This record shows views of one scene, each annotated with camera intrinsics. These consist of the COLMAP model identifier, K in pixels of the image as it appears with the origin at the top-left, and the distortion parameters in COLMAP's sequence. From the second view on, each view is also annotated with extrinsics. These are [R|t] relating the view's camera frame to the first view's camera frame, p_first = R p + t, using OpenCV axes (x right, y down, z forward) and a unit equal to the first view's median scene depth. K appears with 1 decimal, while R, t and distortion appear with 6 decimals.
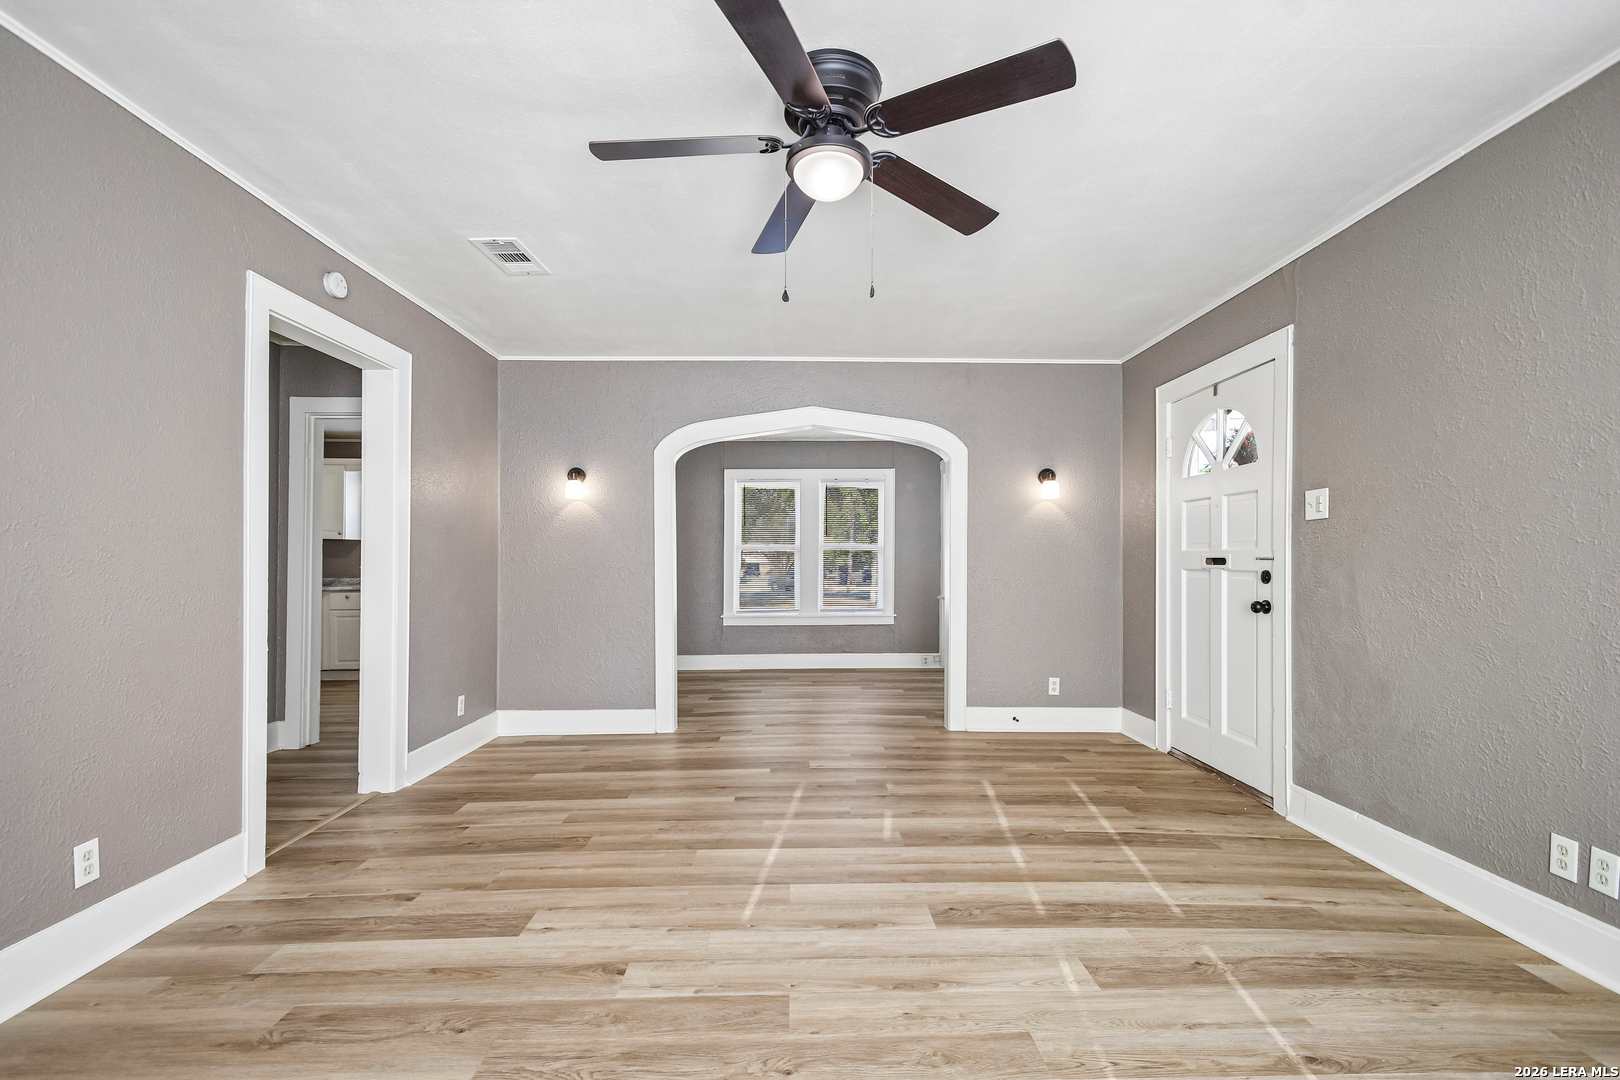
lens RADIAL K [[712.2, 0, 806.1], [0, 712.2, 567.4], [0, 0, 1]] dist [0.016613, -0.012859]
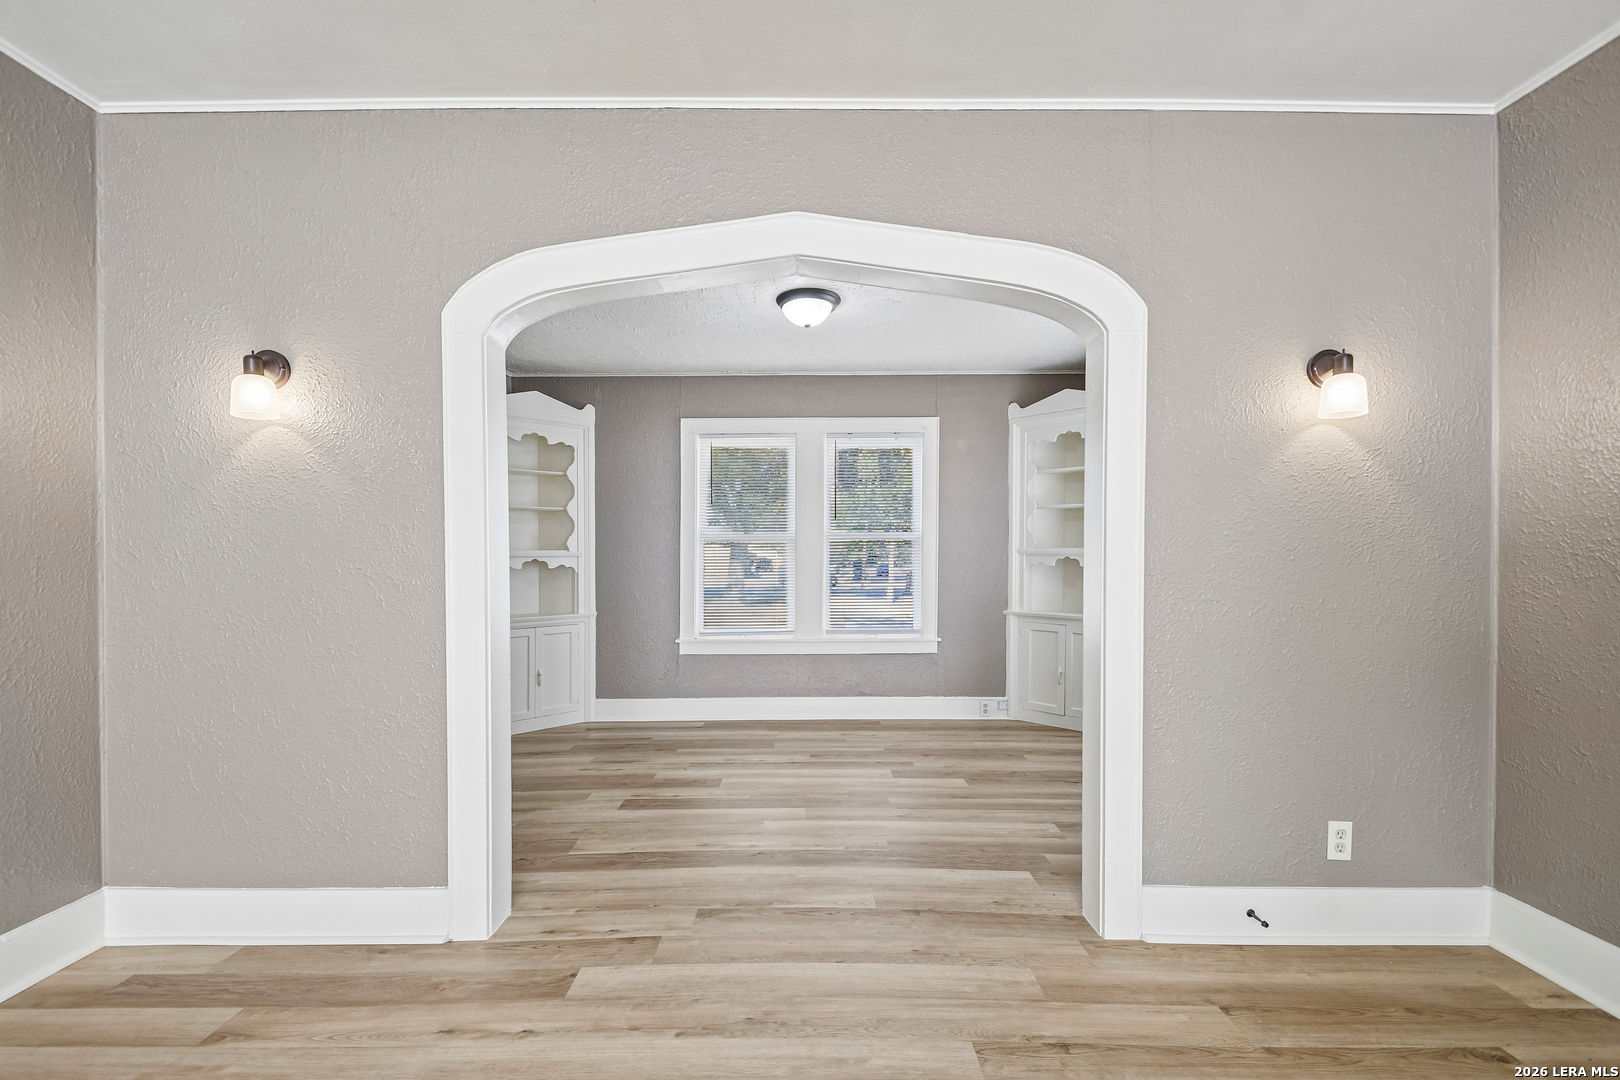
lens RADIAL K [[712.2, 0, 806.1], [0, 712.2, 567.4], [0, 0, 1]] dist [0.016613, -0.012859]
pose [[0.999820, 0.000433, -0.018967, 0.030484], [-0.000300, 0.999975, 0.007030, -0.009012], [0.018970, -0.007023, 0.999795, 0.717628]]
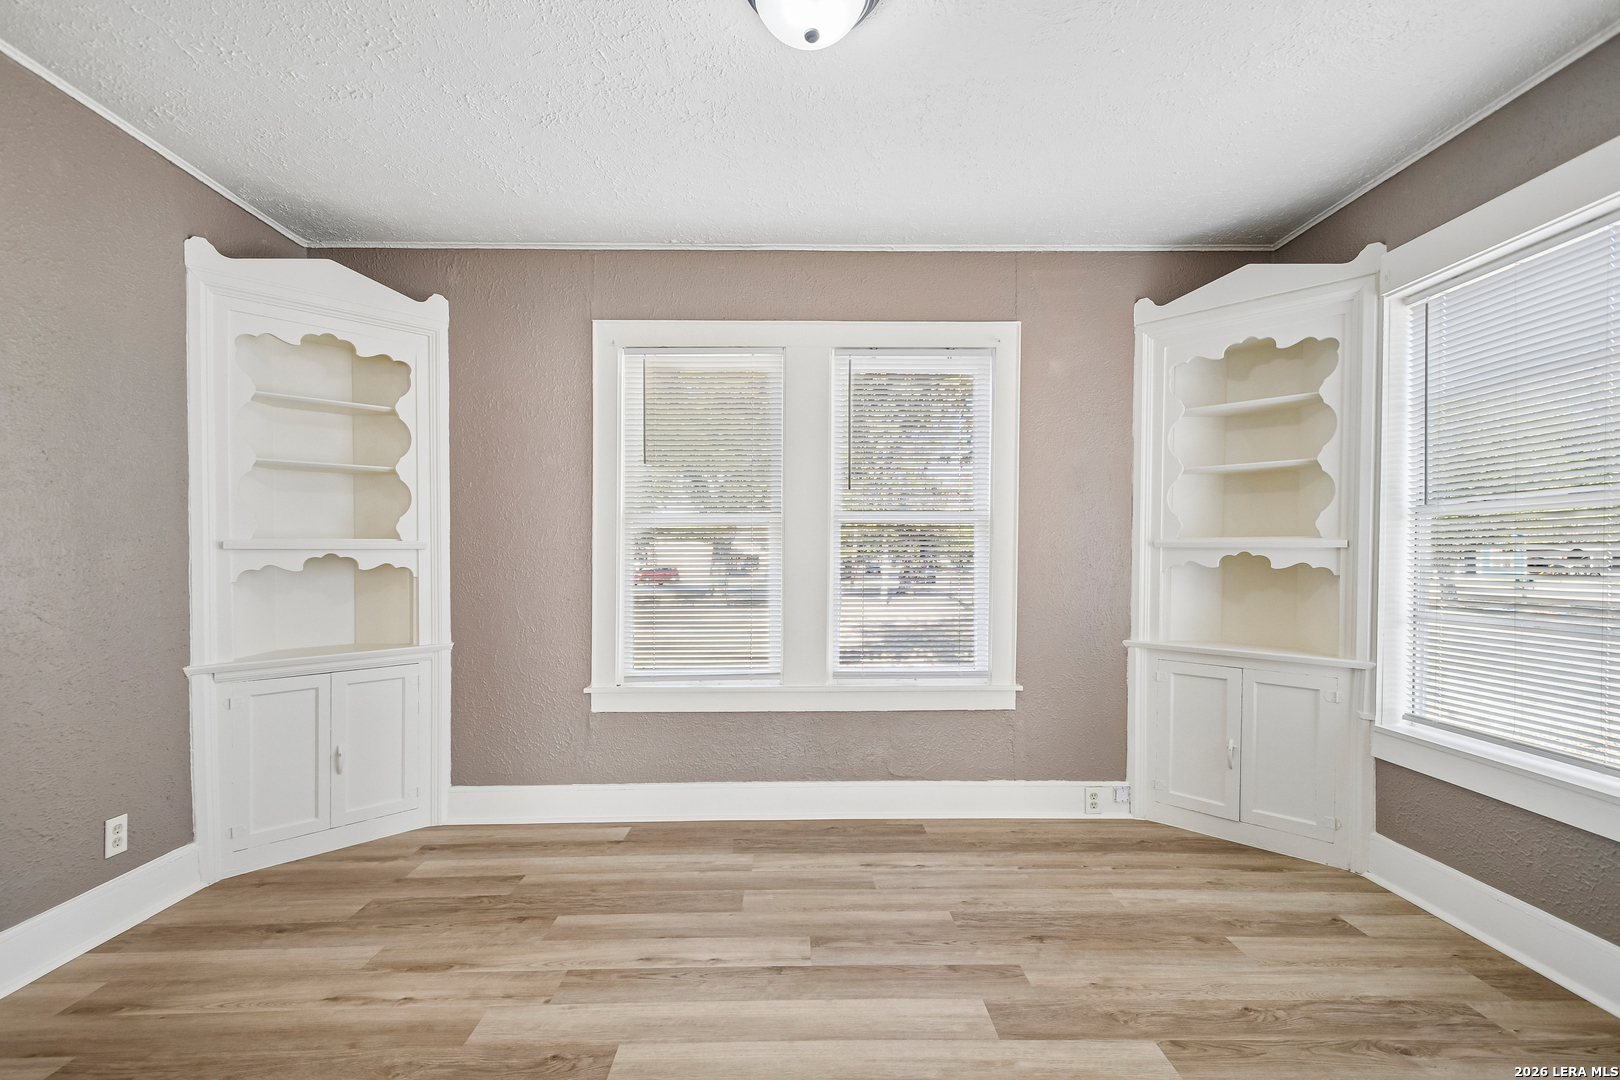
lens RADIAL K [[712.2, 0, 806.1], [0, 712.2, 567.4], [0, 0, 1]] dist [0.016613, -0.012859]
pose [[0.999995, 0.003059, -0.000754, 0.010762], [-0.003051, 0.999941, 0.010390, -0.009822], [0.000785, -0.010388, 0.999946, 1.268442]]
